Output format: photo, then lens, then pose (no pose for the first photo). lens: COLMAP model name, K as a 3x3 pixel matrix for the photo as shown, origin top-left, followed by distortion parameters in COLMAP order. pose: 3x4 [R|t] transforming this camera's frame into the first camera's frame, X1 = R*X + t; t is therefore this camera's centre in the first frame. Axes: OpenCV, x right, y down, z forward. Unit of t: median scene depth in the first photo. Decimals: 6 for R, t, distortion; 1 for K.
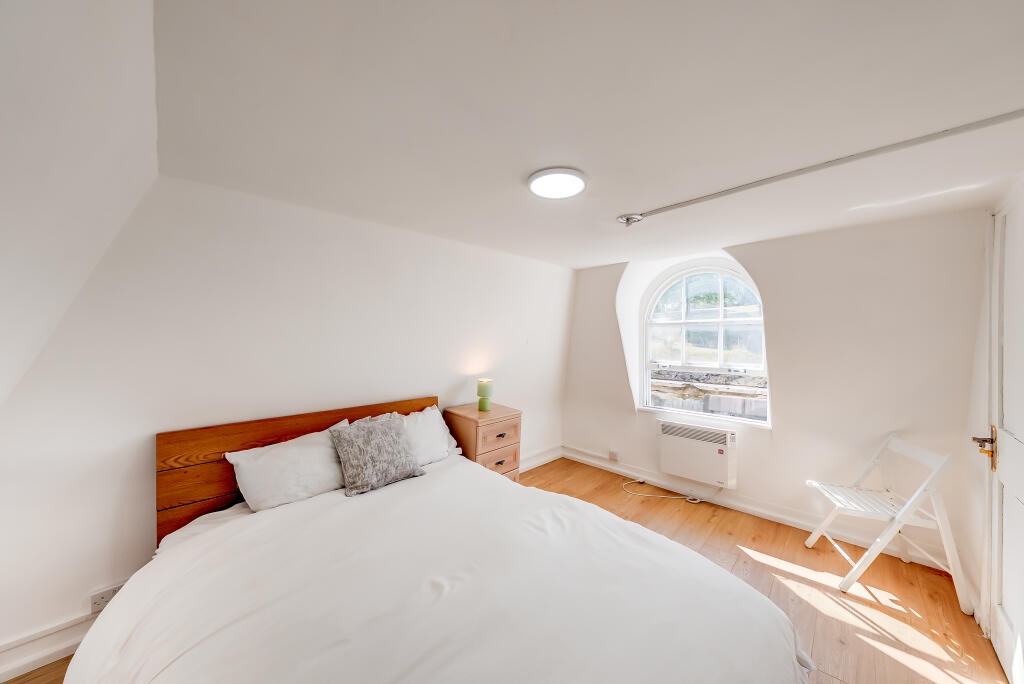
lens RADIAL K [[346.6, 0, 513.8], [0, 346.6, 338.6], [0, 0, 1]] dist [-0.001854, -0.000140]
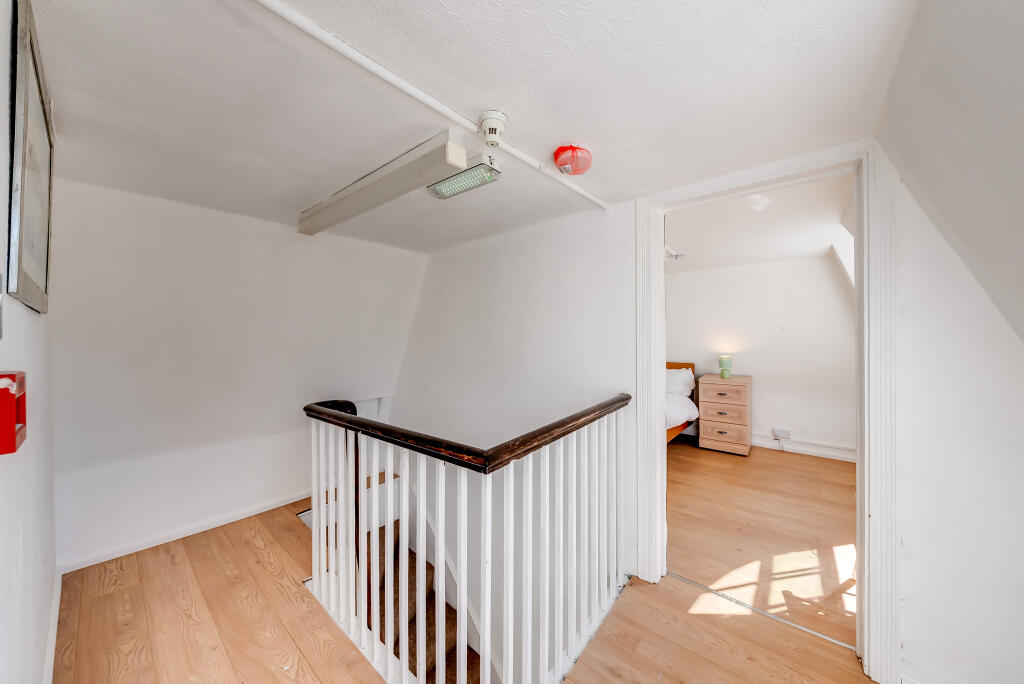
lens RADIAL K [[346.6, 0, 513.8], [0, 346.6, 338.6], [0, 0, 1]] dist [-0.001854, -0.000140]
pose [[0.074920, -0.000377, -0.997190, 1.391658], [-0.002267, 0.999997, -0.000548, 0.053875], [0.997187, 0.002302, 0.074918, 0.035832]]
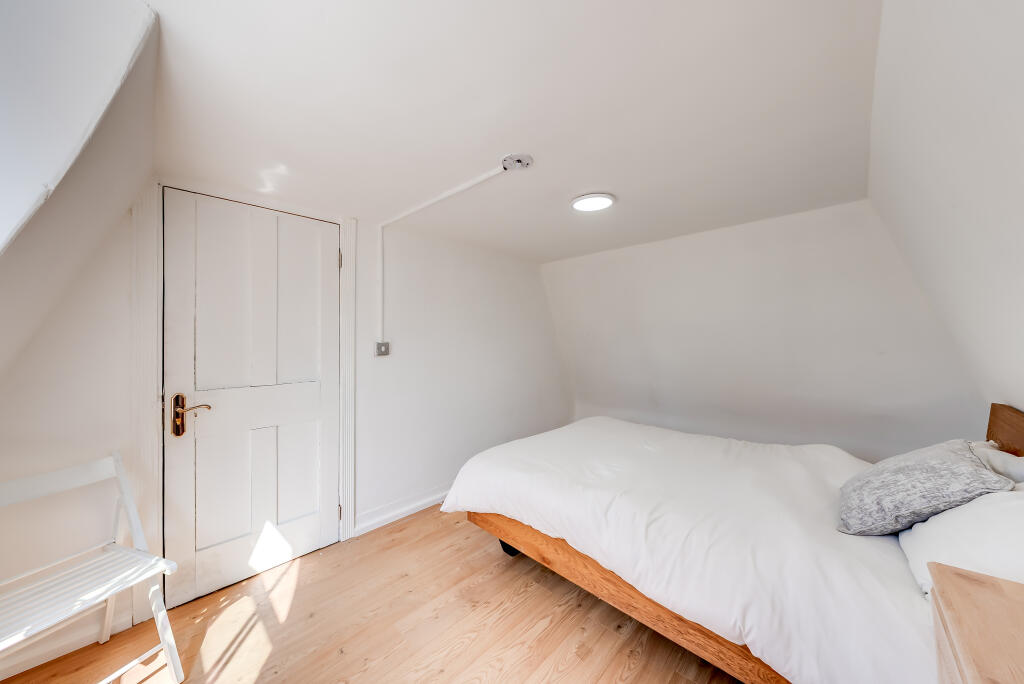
lens RADIAL K [[346.6, 0, 513.8], [0, 346.6, 338.6], [0, 0, 1]] dist [-0.001854, -0.000140]
pose [[-0.999999, -0.000078, -0.001056, 0.236413], [-0.000084, 0.999981, 0.006211, 0.049081], [0.001055, 0.006211, -0.999980, 1.266168]]
